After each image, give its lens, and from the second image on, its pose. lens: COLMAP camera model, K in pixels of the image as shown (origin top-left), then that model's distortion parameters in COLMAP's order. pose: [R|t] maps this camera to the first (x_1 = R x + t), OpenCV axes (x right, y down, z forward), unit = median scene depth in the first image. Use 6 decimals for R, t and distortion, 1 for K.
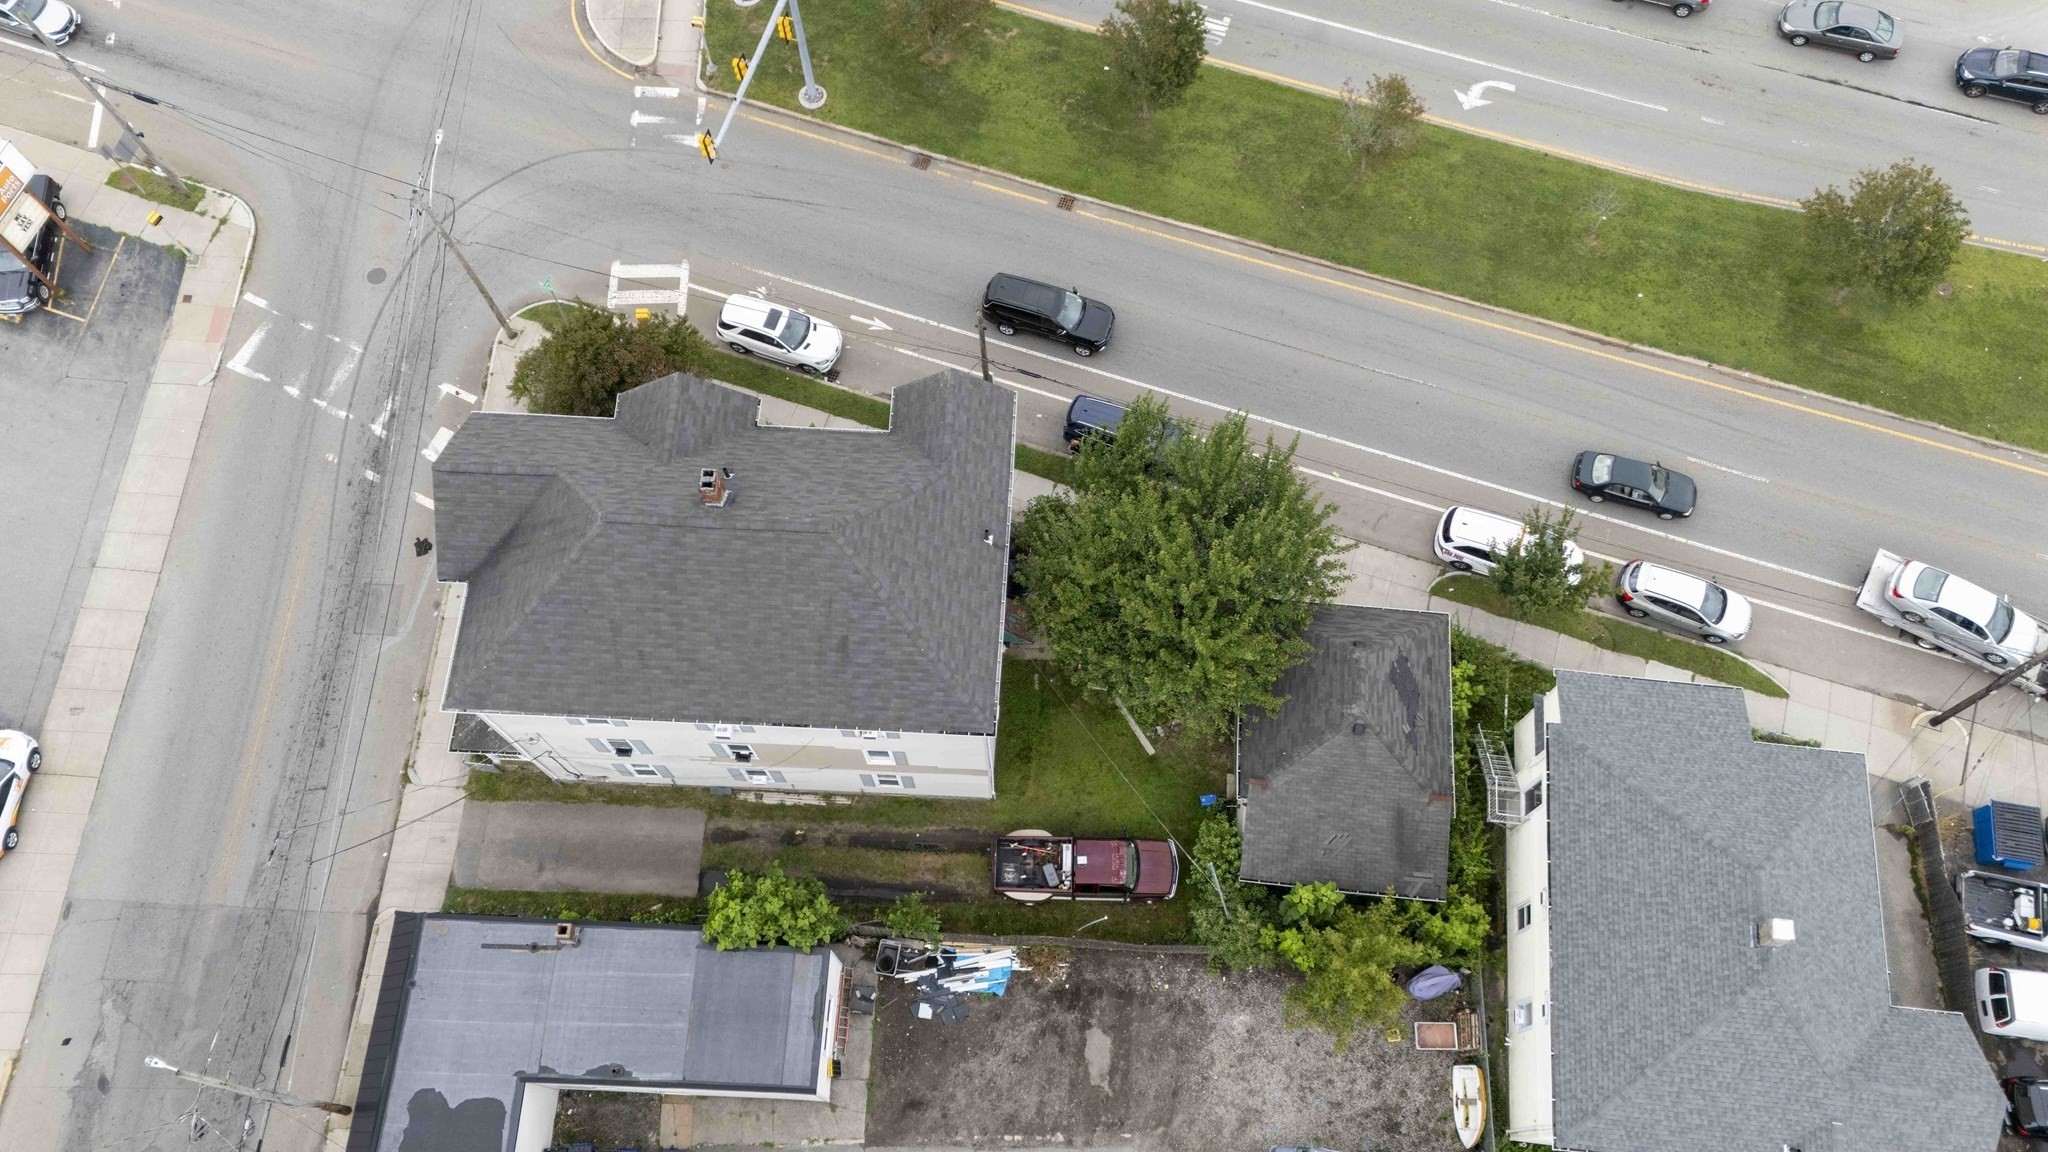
lens RADIAL K [[1516.7, 0, 1028.8], [0, 1516.7, 567.1], [0, 0, 1]] dist [0.057351, -0.056498]
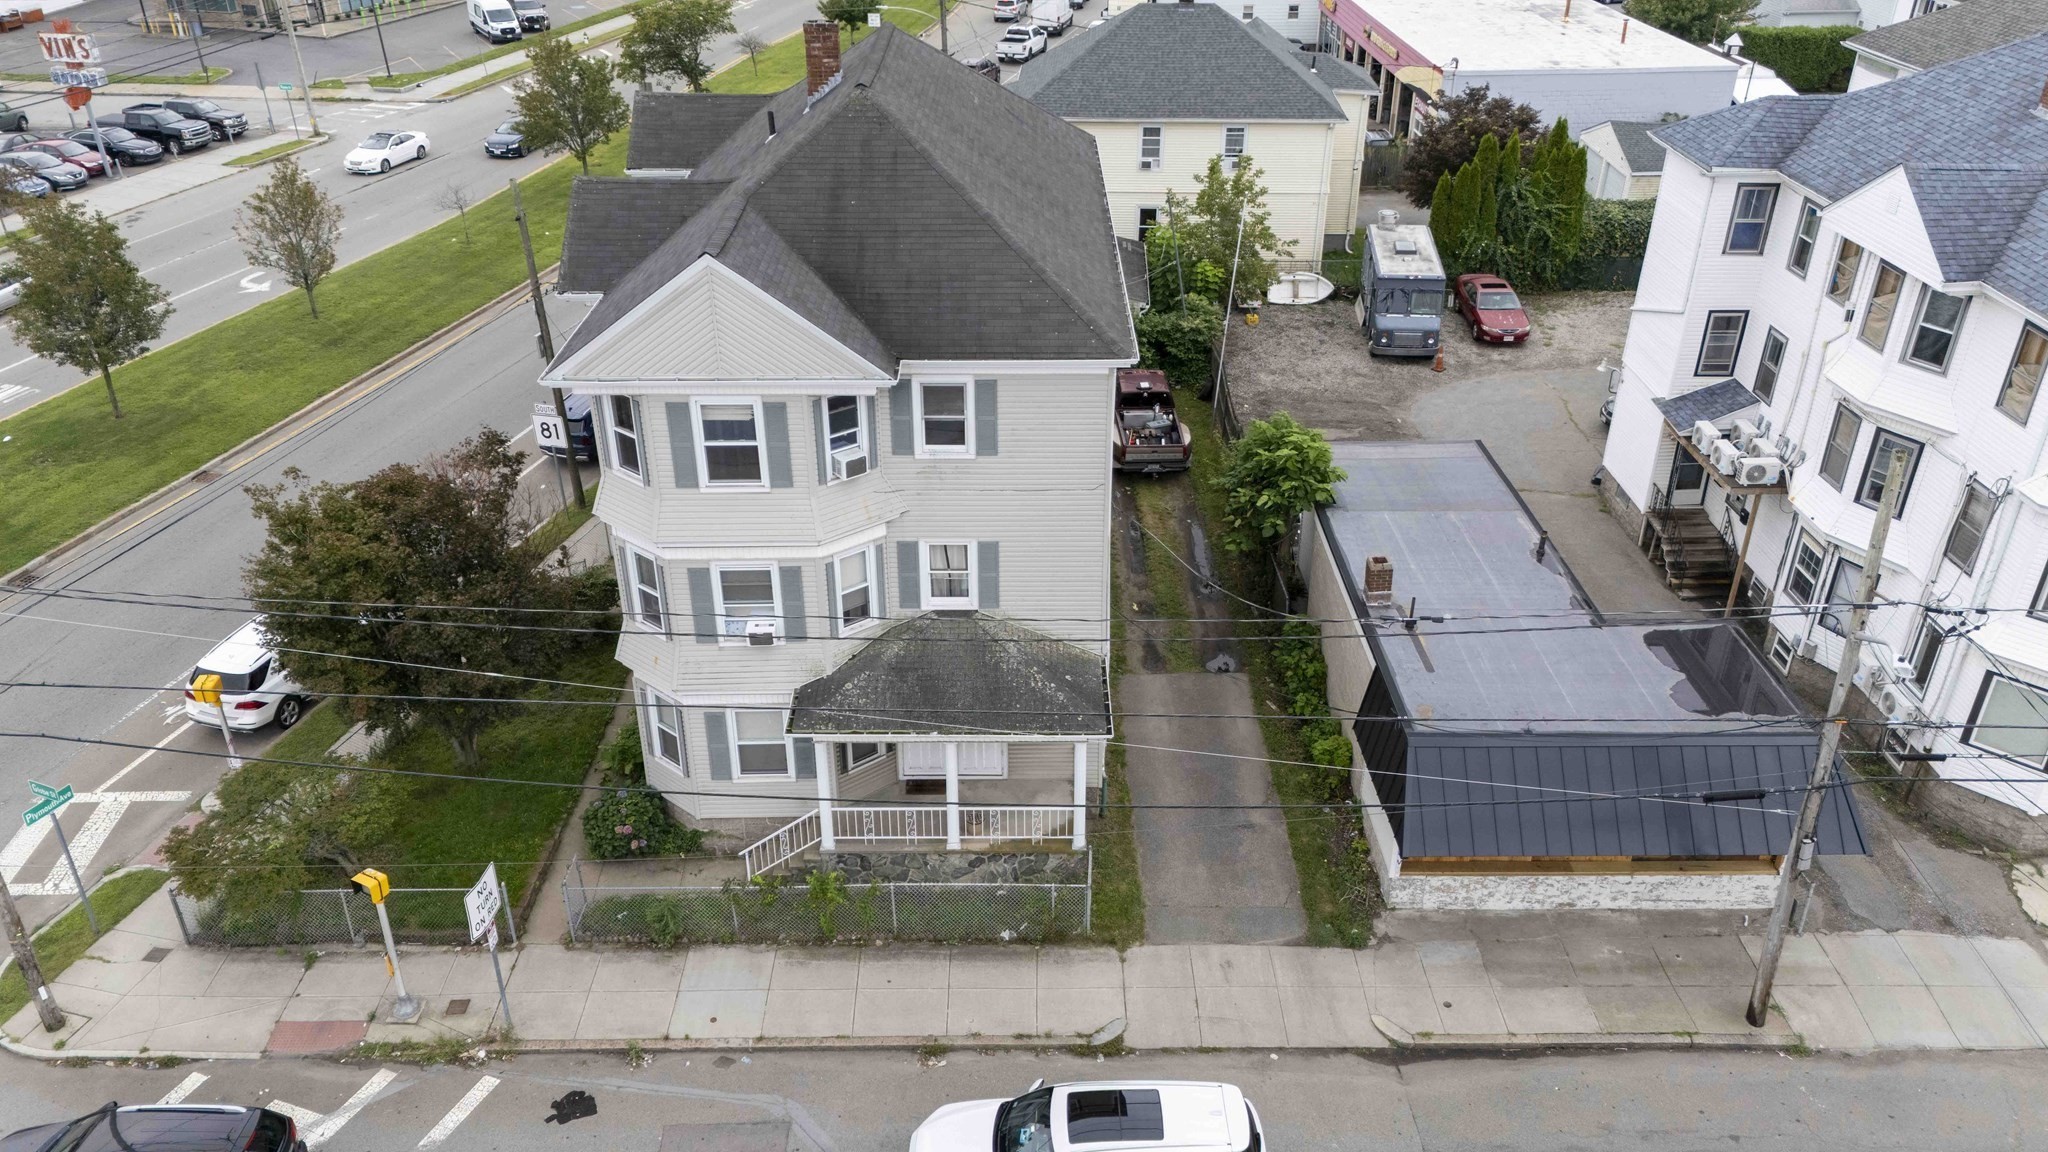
lens RADIAL K [[1502.6, 0, 1029.3], [0, 1502.6, 570.4], [0, 0, 1]] dist [0.067693, -0.063788]
pose [[-0.060660, -0.476481, 0.877090, -0.753788], [0.923200, 0.307306, 0.230794, -0.042077], [-0.379504, 0.823729, 0.421246, 0.689651]]
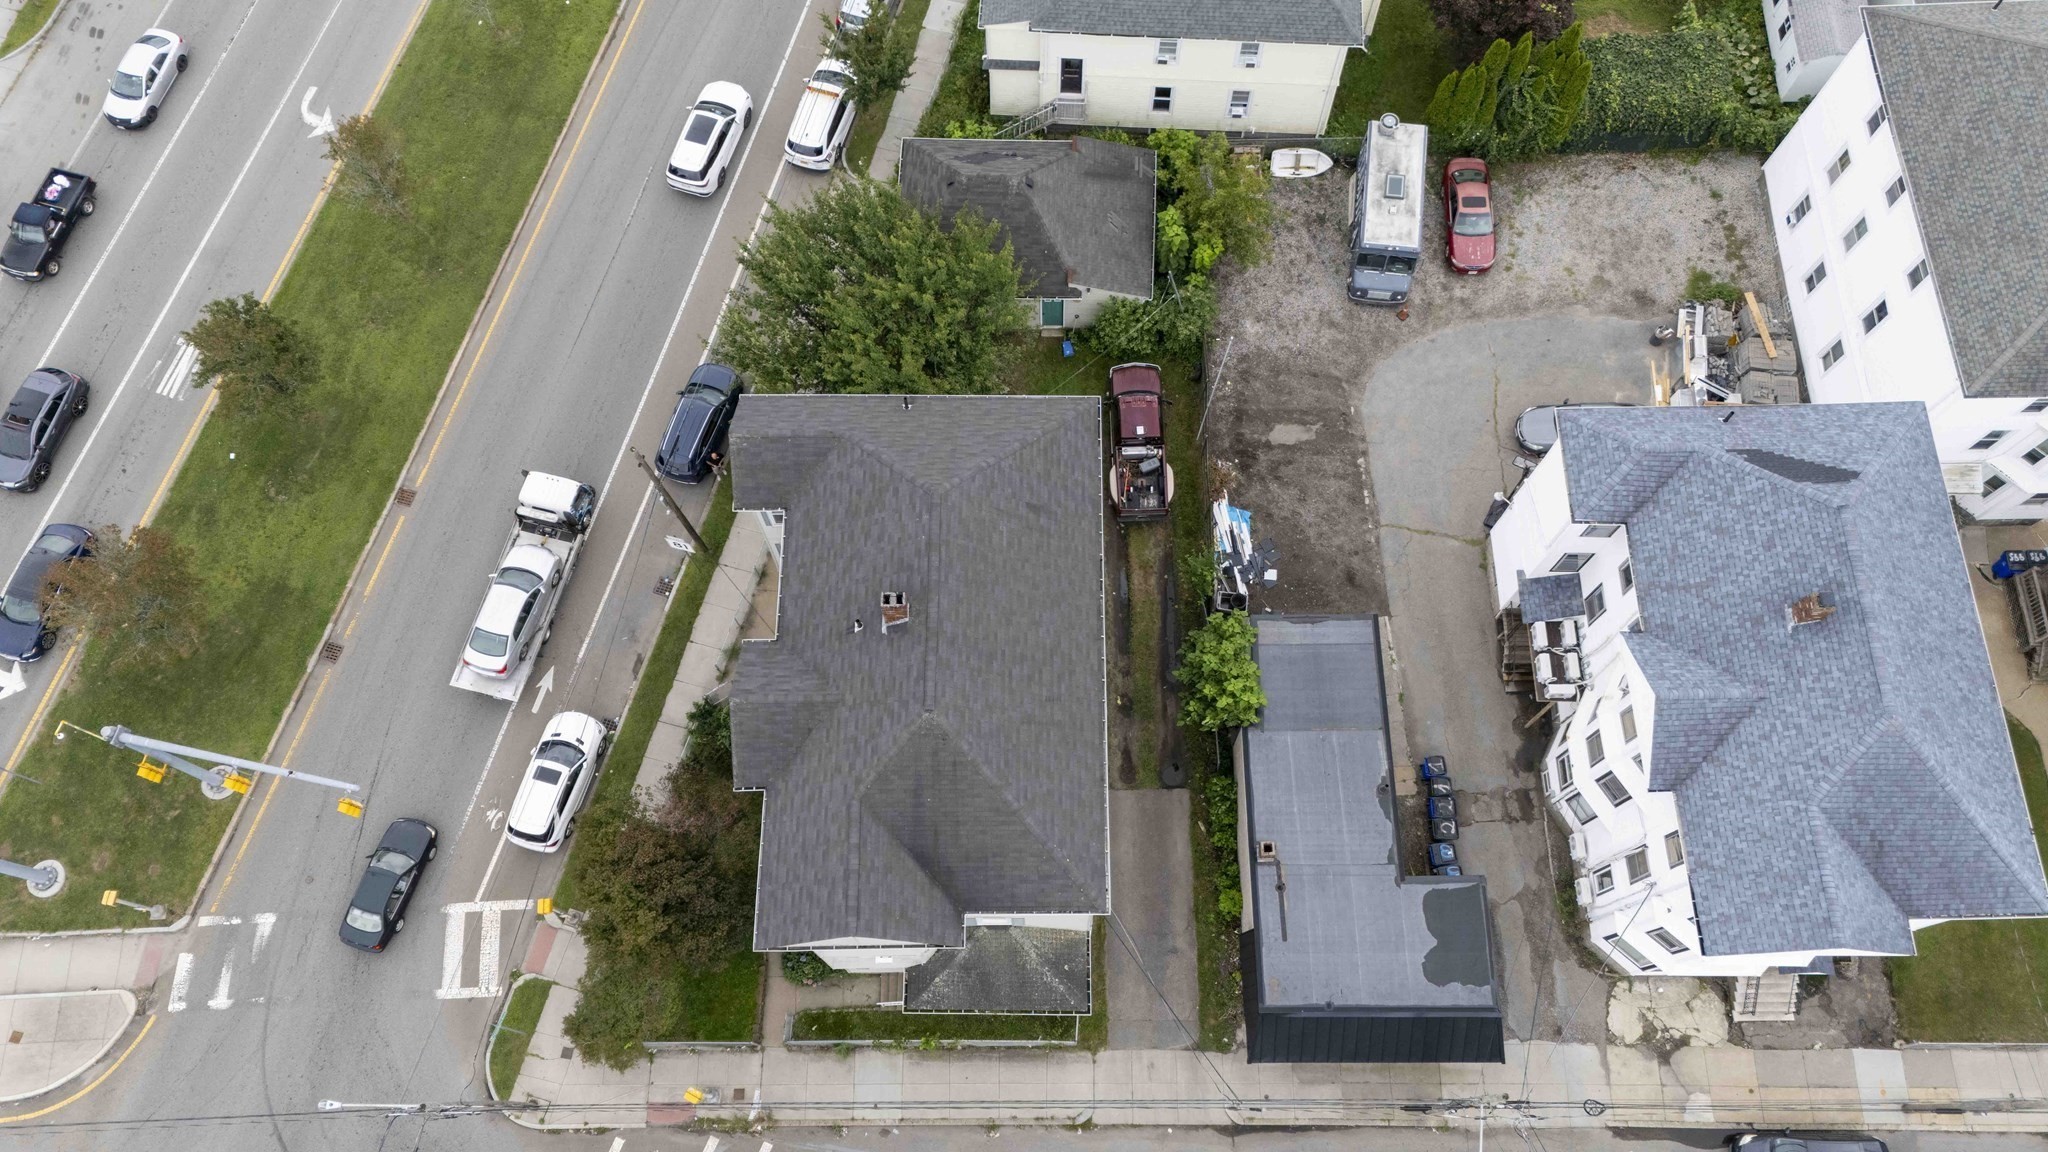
lens RADIAL K [[1516.7, 0, 1028.8], [0, 1516.7, 567.1], [0, 0, 1]] dist [0.057351, -0.056498]
pose [[-0.051461, -0.927900, 0.369260, -0.434985], [0.926992, 0.093175, 0.363324, -0.259670], [-0.371535, 0.360997, 0.855361, 0.107736]]
